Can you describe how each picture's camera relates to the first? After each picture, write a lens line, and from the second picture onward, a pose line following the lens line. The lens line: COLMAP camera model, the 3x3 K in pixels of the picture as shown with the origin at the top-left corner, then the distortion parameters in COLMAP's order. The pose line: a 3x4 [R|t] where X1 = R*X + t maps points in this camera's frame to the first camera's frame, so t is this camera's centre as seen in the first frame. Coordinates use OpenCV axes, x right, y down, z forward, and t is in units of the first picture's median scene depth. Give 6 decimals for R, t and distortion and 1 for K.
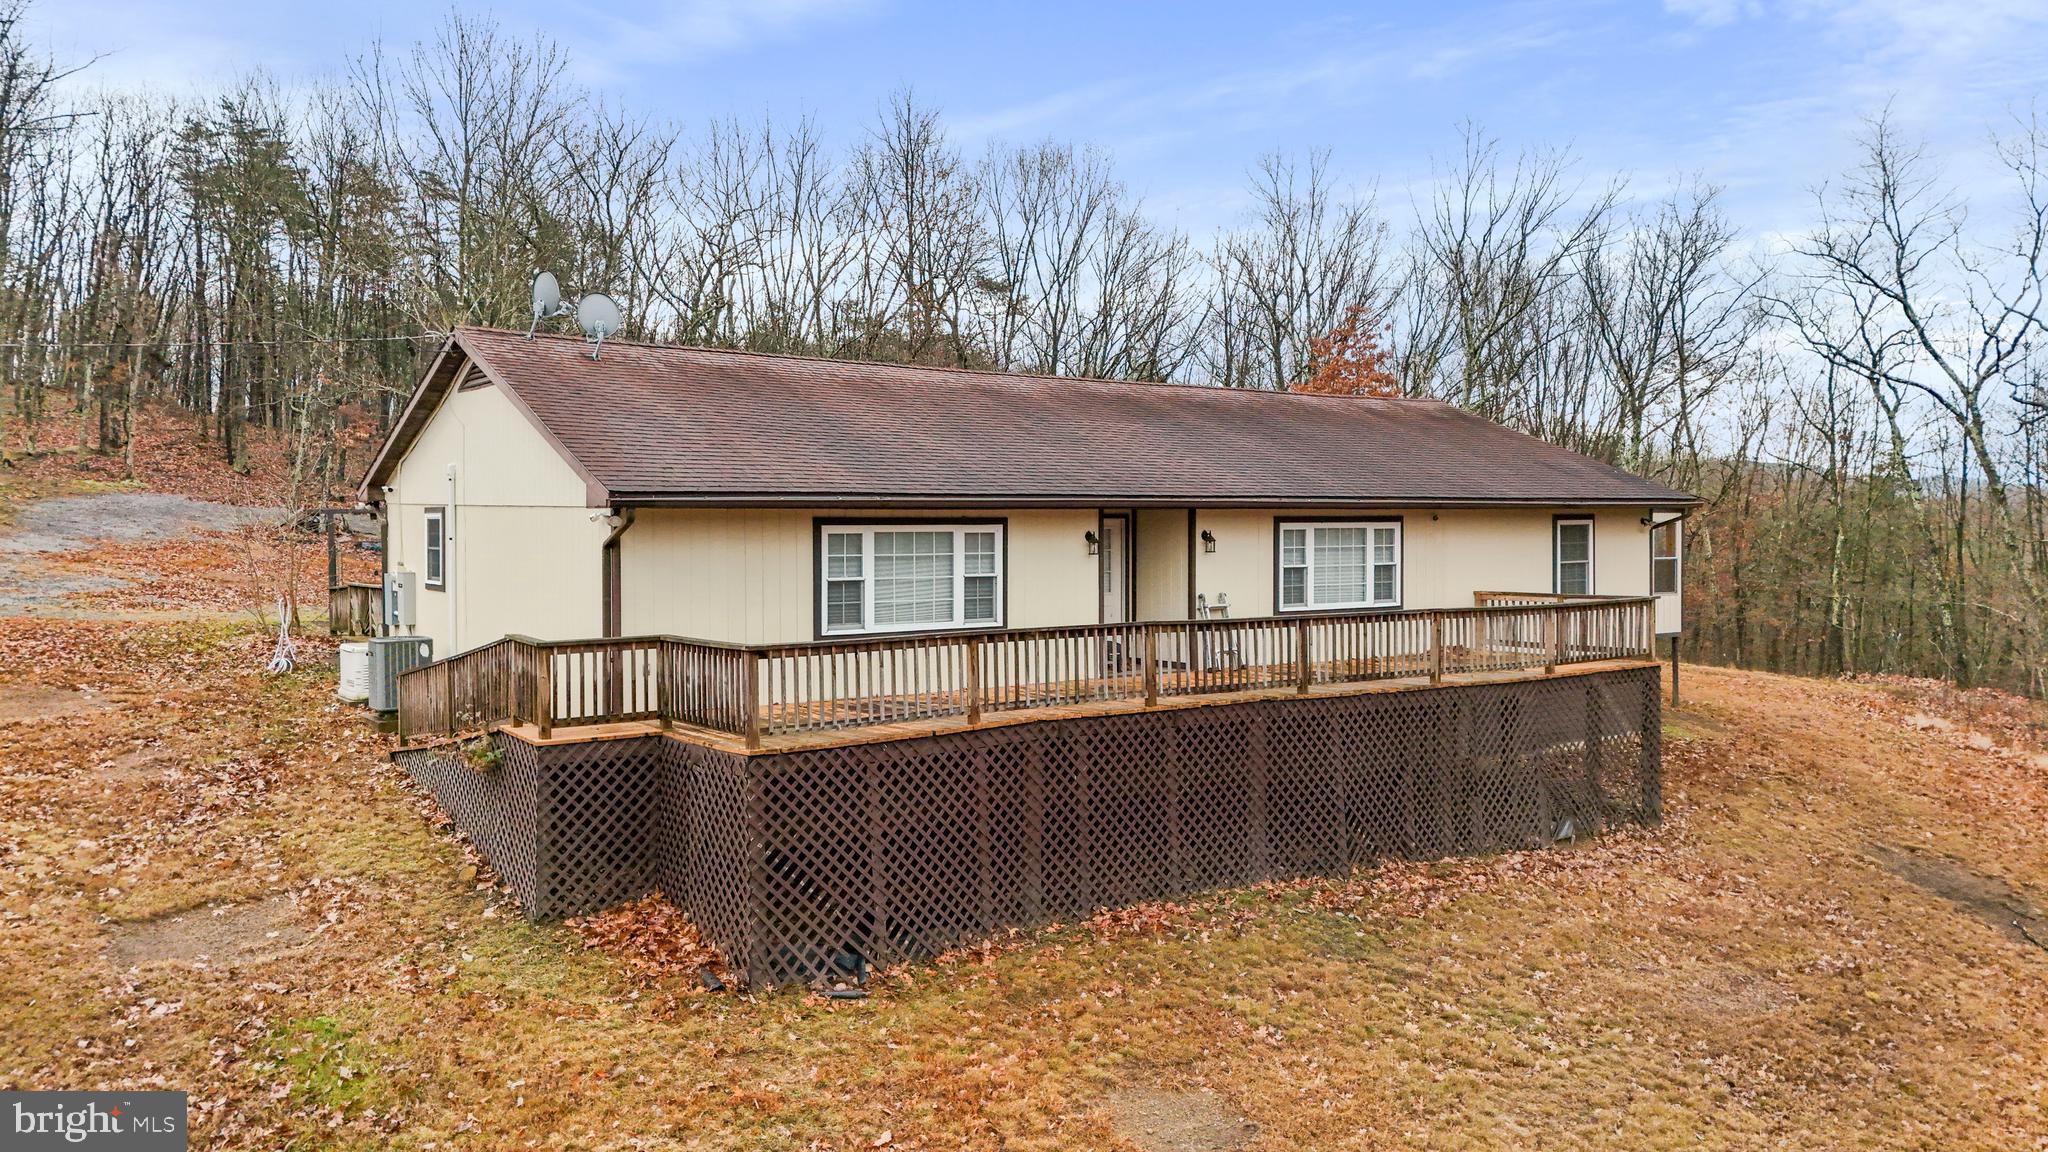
lens RADIAL K [[1503.5, 0, 1018.6], [0, 1503.5, 541.5], [0, 0, 1]] dist [0.048916, -0.048027]
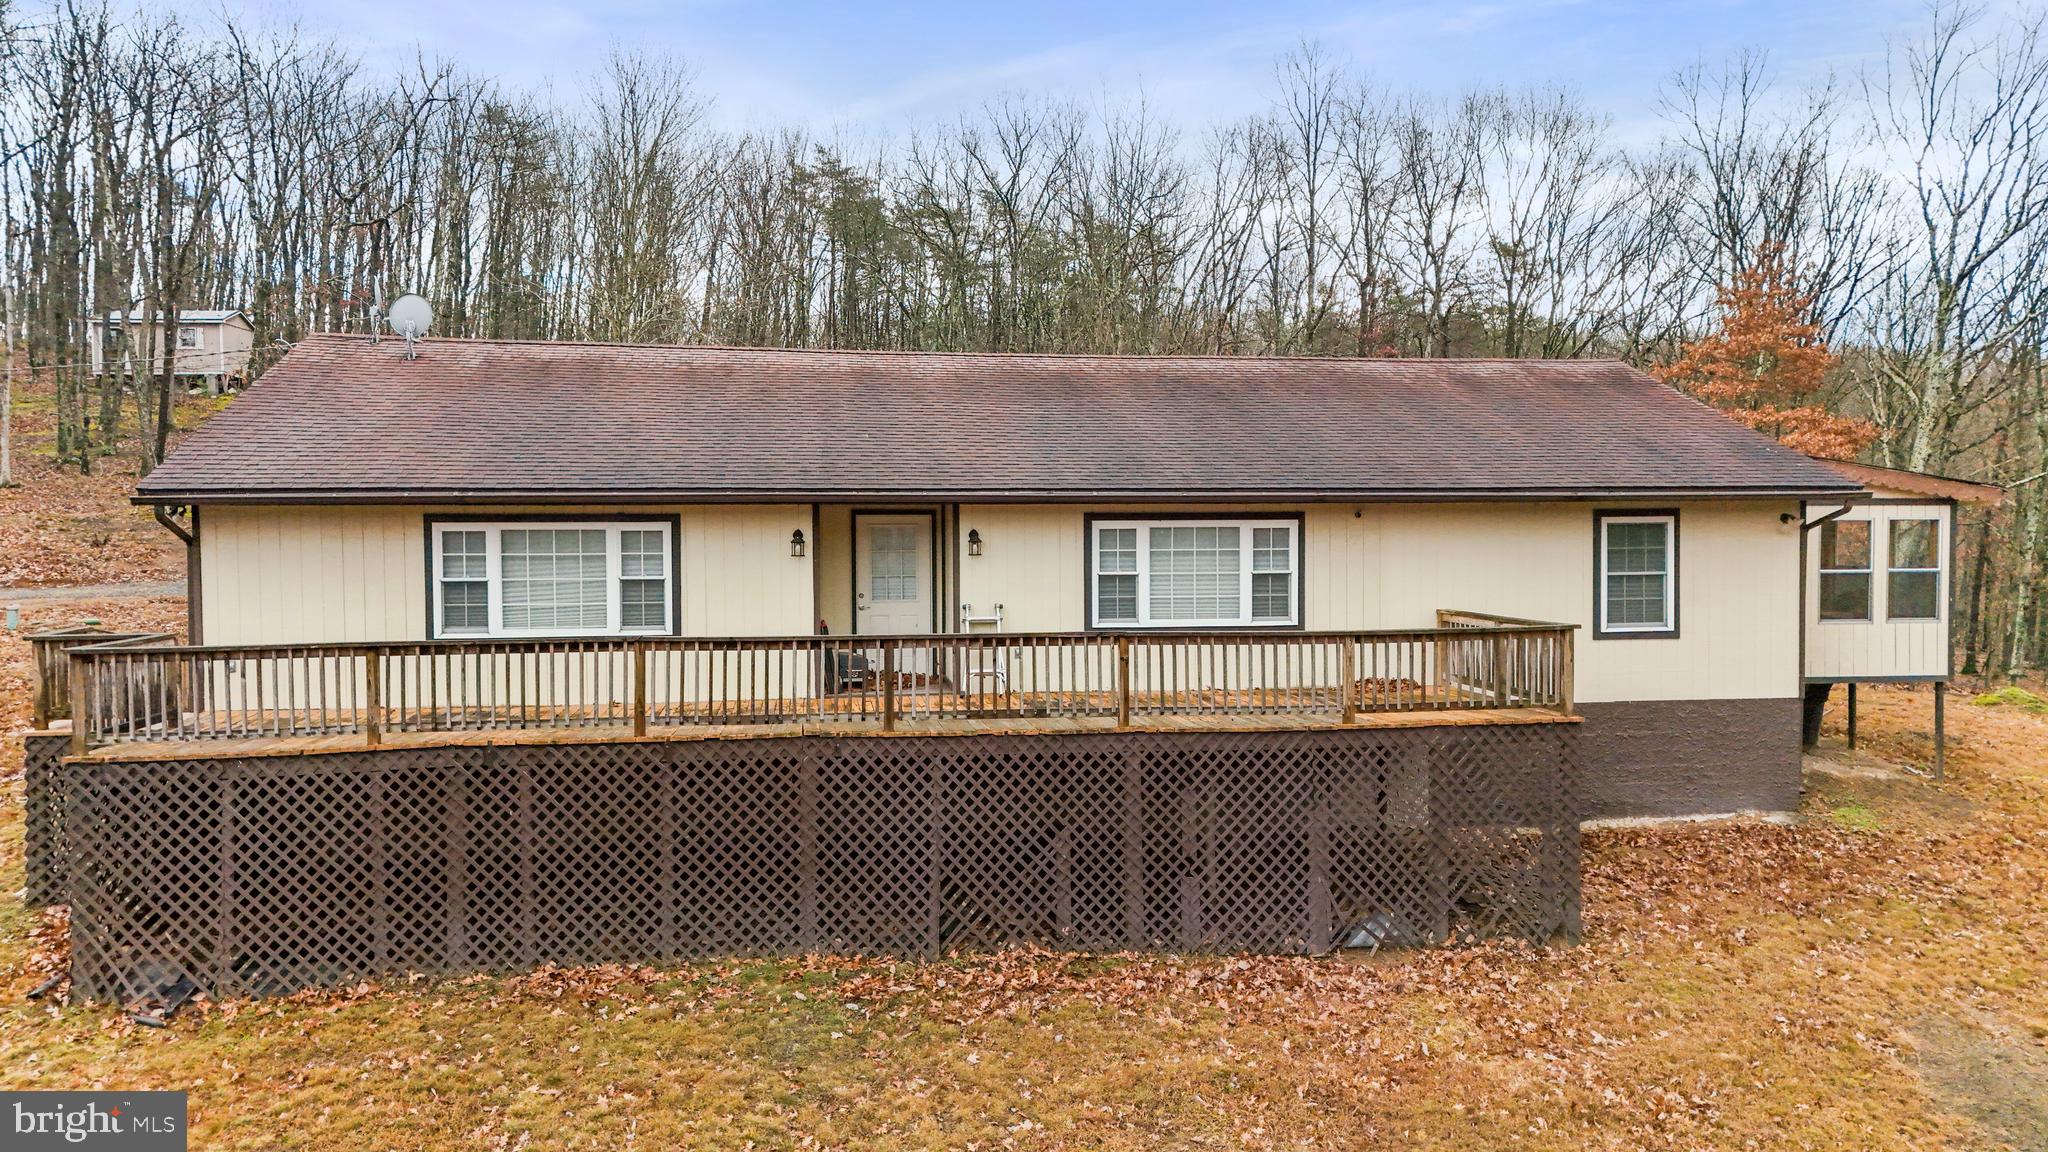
lens RADIAL K [[1503.5, 0, 1018.6], [0, 1503.5, 541.5], [0, 0, 1]] dist [0.048916, -0.048027]
pose [[0.896343, 0.006740, -0.443309, 0.616388], [-0.004579, 0.999972, 0.005944, -0.006897], [0.443337, -0.003298, 0.896349, 0.302136]]
